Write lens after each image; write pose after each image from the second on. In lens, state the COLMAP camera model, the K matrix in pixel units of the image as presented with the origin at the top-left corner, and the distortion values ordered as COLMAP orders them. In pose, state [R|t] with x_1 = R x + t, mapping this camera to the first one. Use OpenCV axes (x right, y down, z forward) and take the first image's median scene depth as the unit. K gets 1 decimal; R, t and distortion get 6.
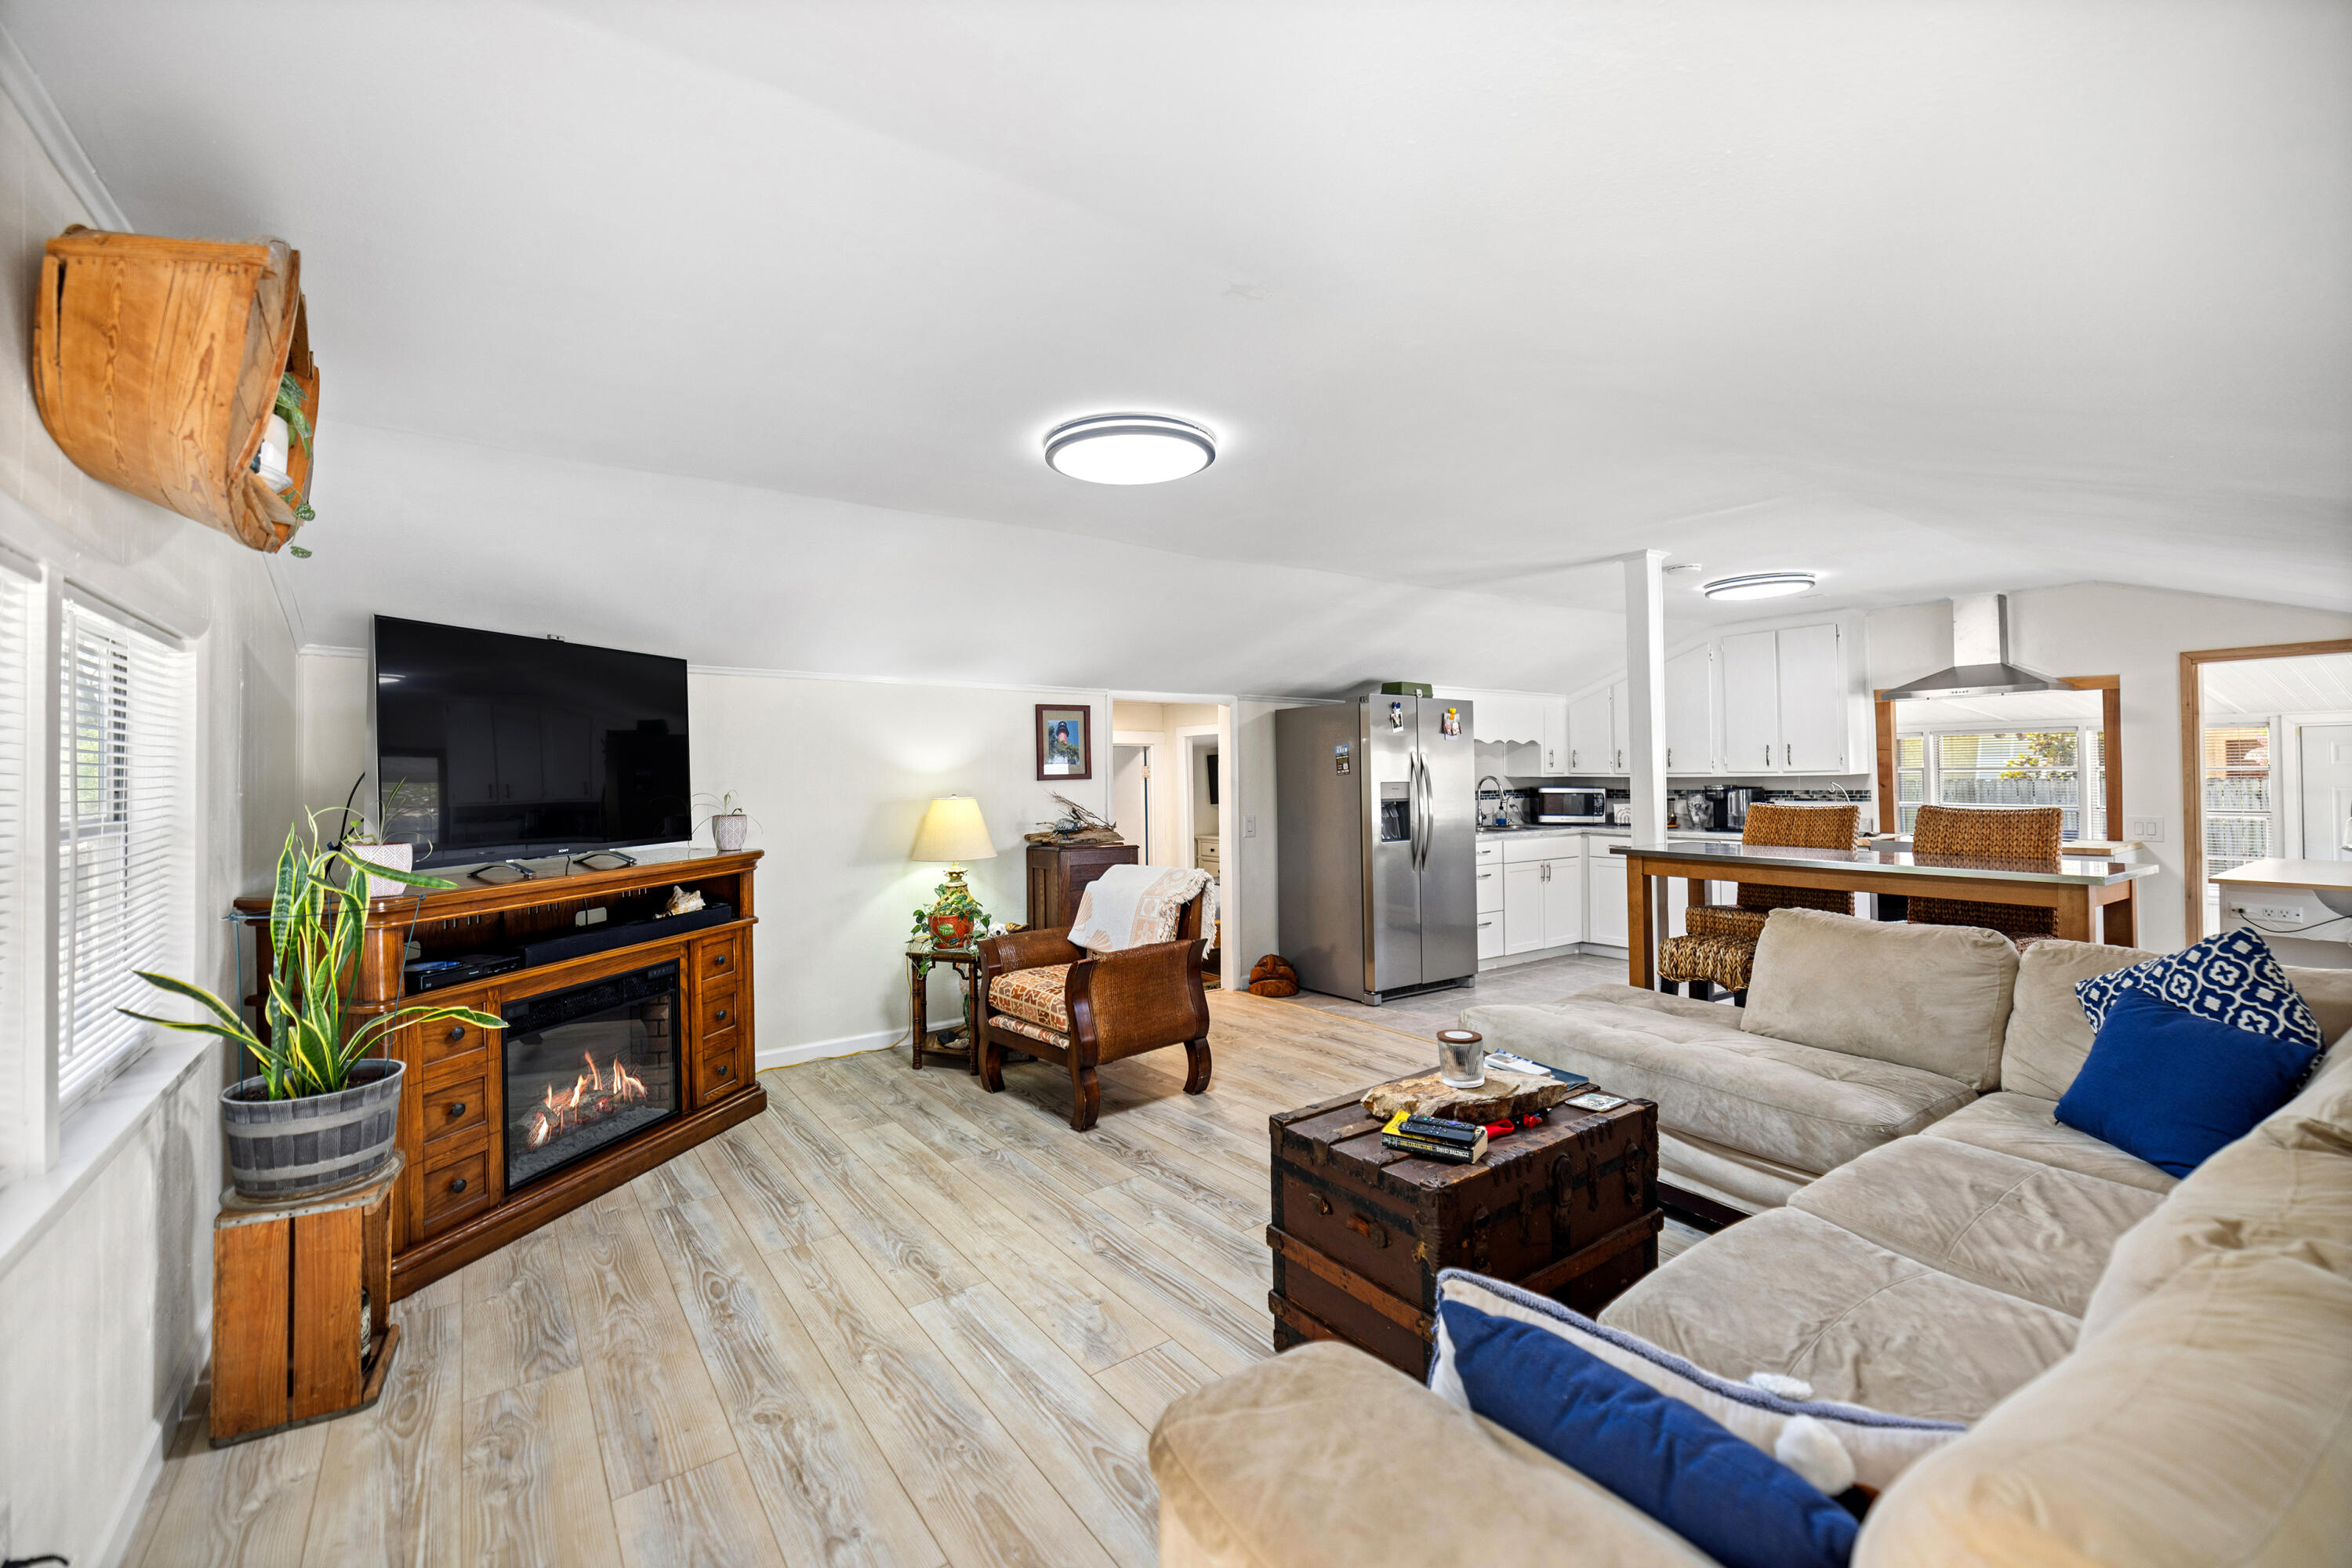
lens RADIAL K [[1004.4, 0, 1172.4], [0, 1004.4, 774.5], [0, 0, 1]] dist [0.009833, -0.000017]
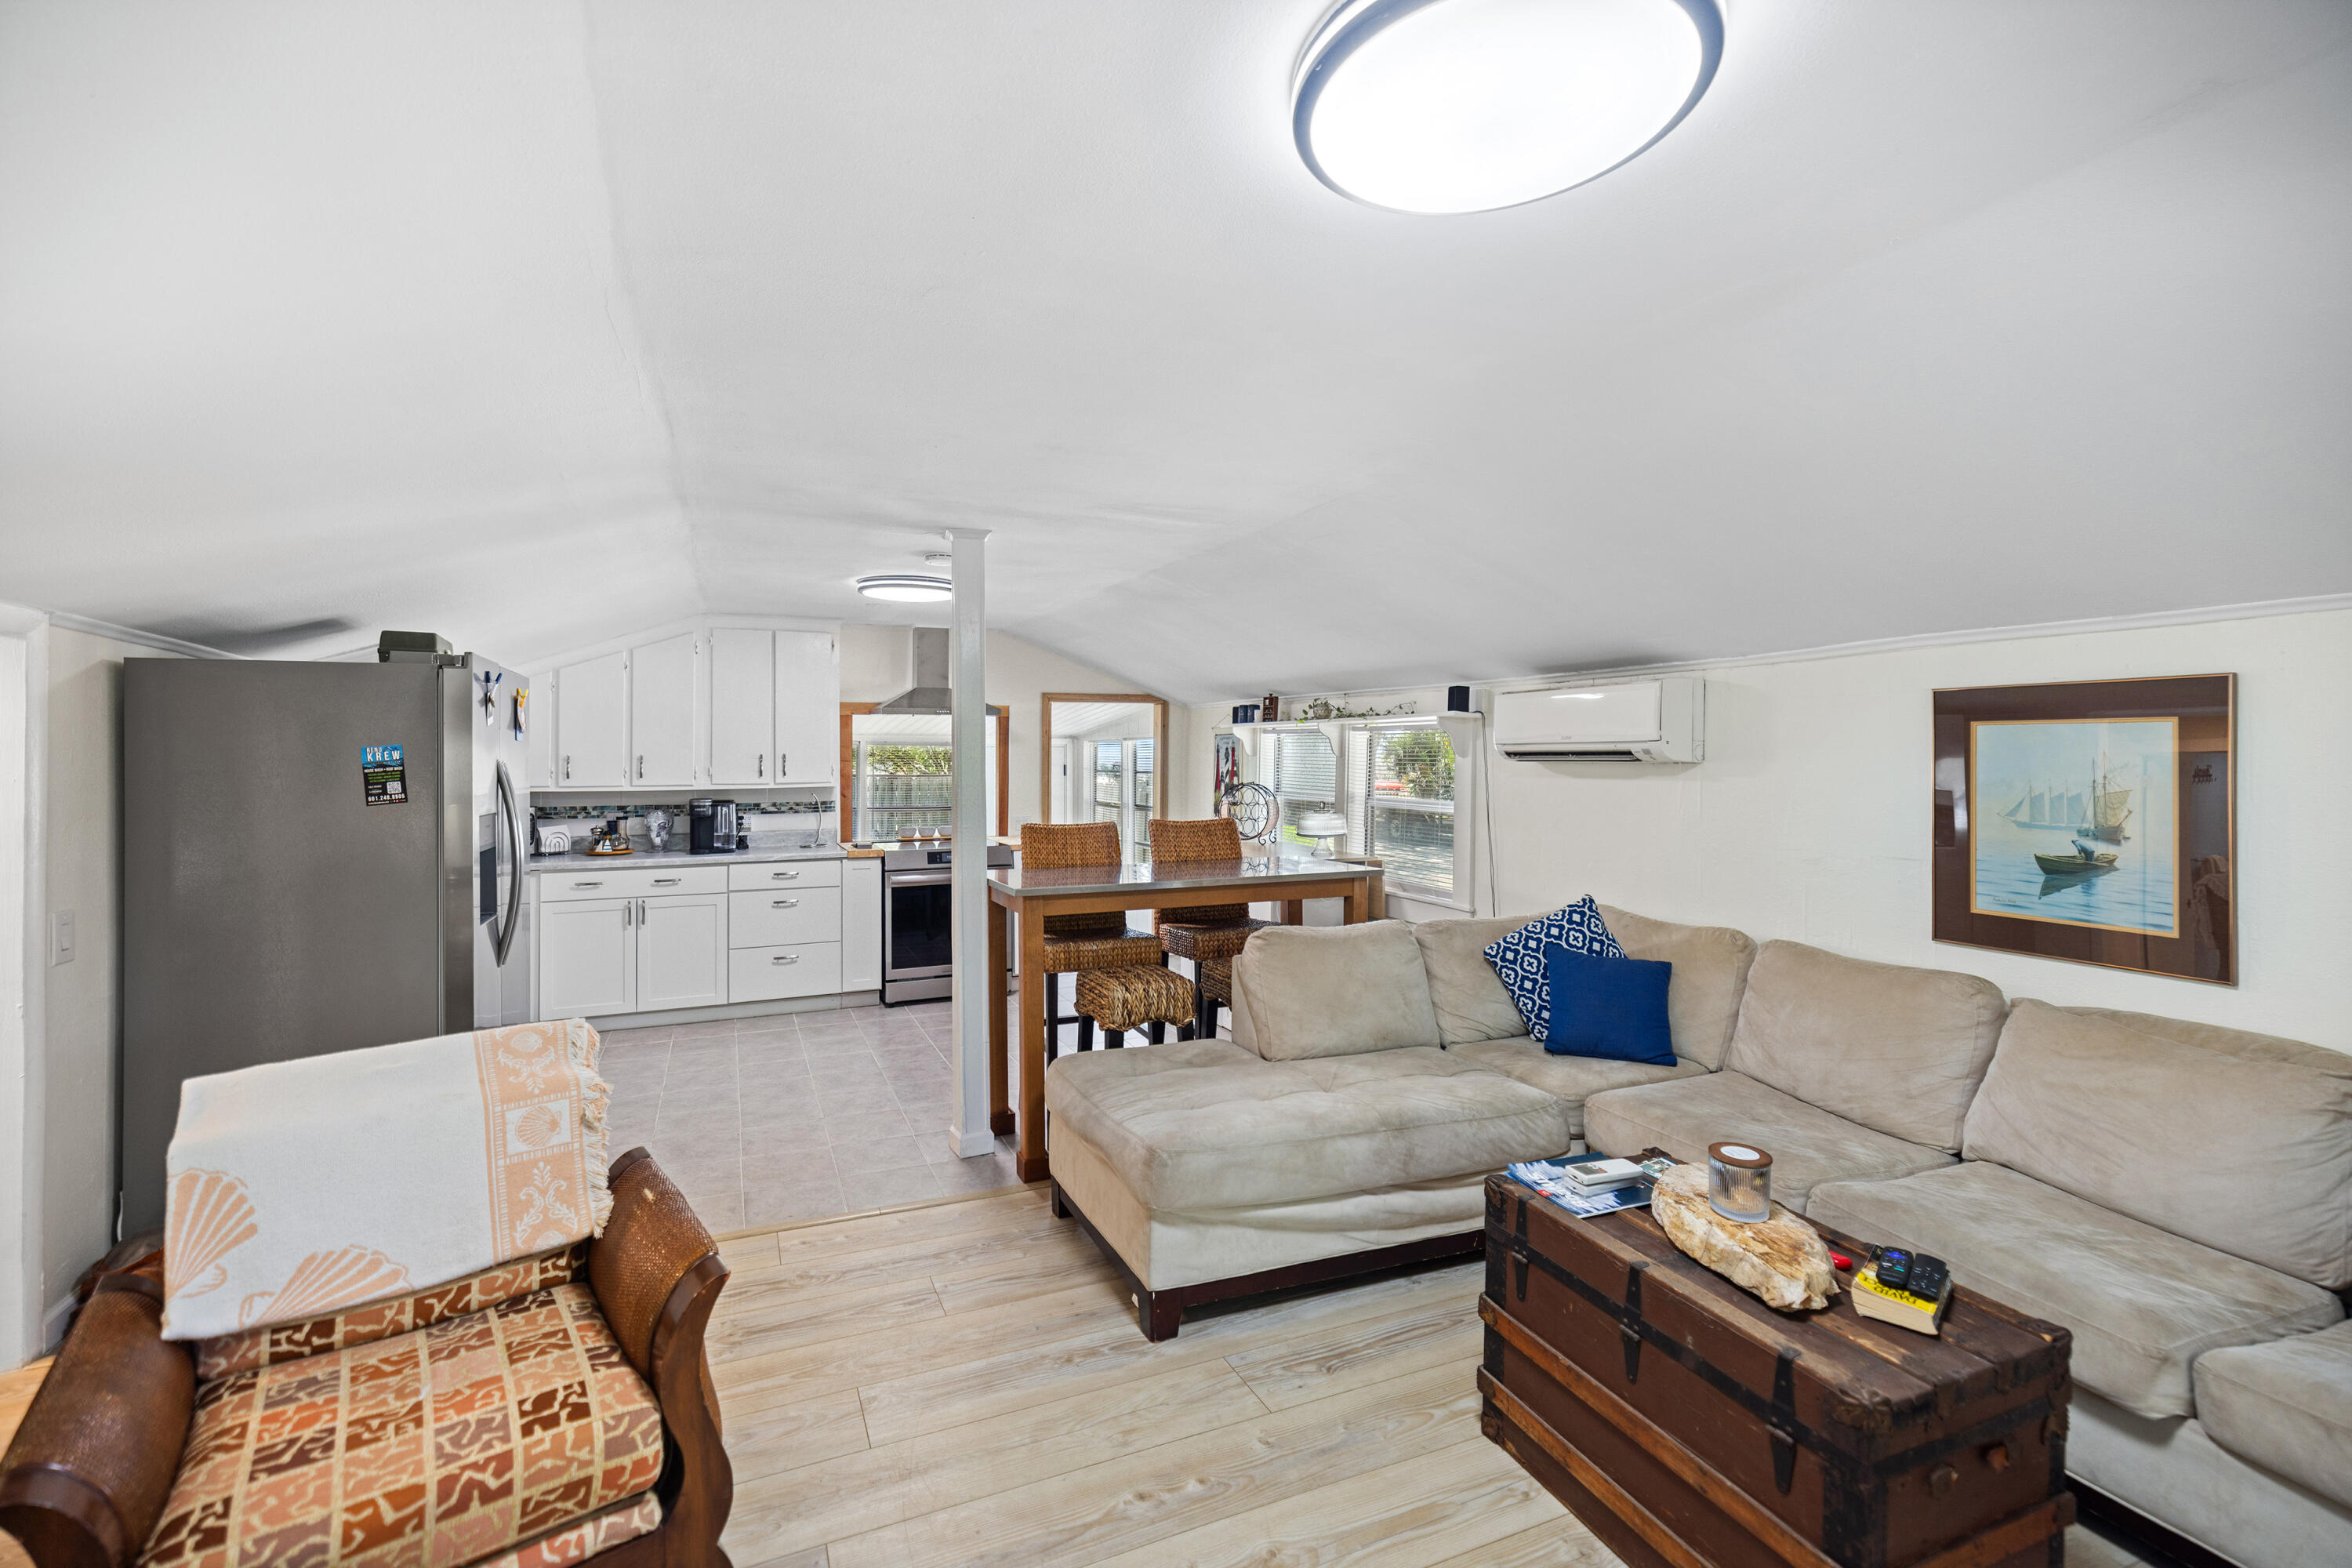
lens RADIAL K [[994.6, 0, 1160.1], [0, 994.6, 778.8], [0, 0, 1]] dist [0.000628, 0.000008]
pose [[0.210914, -0.009262, 0.977461, -0.222595], [0.001911, 0.999957, 0.009063, -0.015559], [-0.977503, -0.000043, 0.210923, 0.488853]]
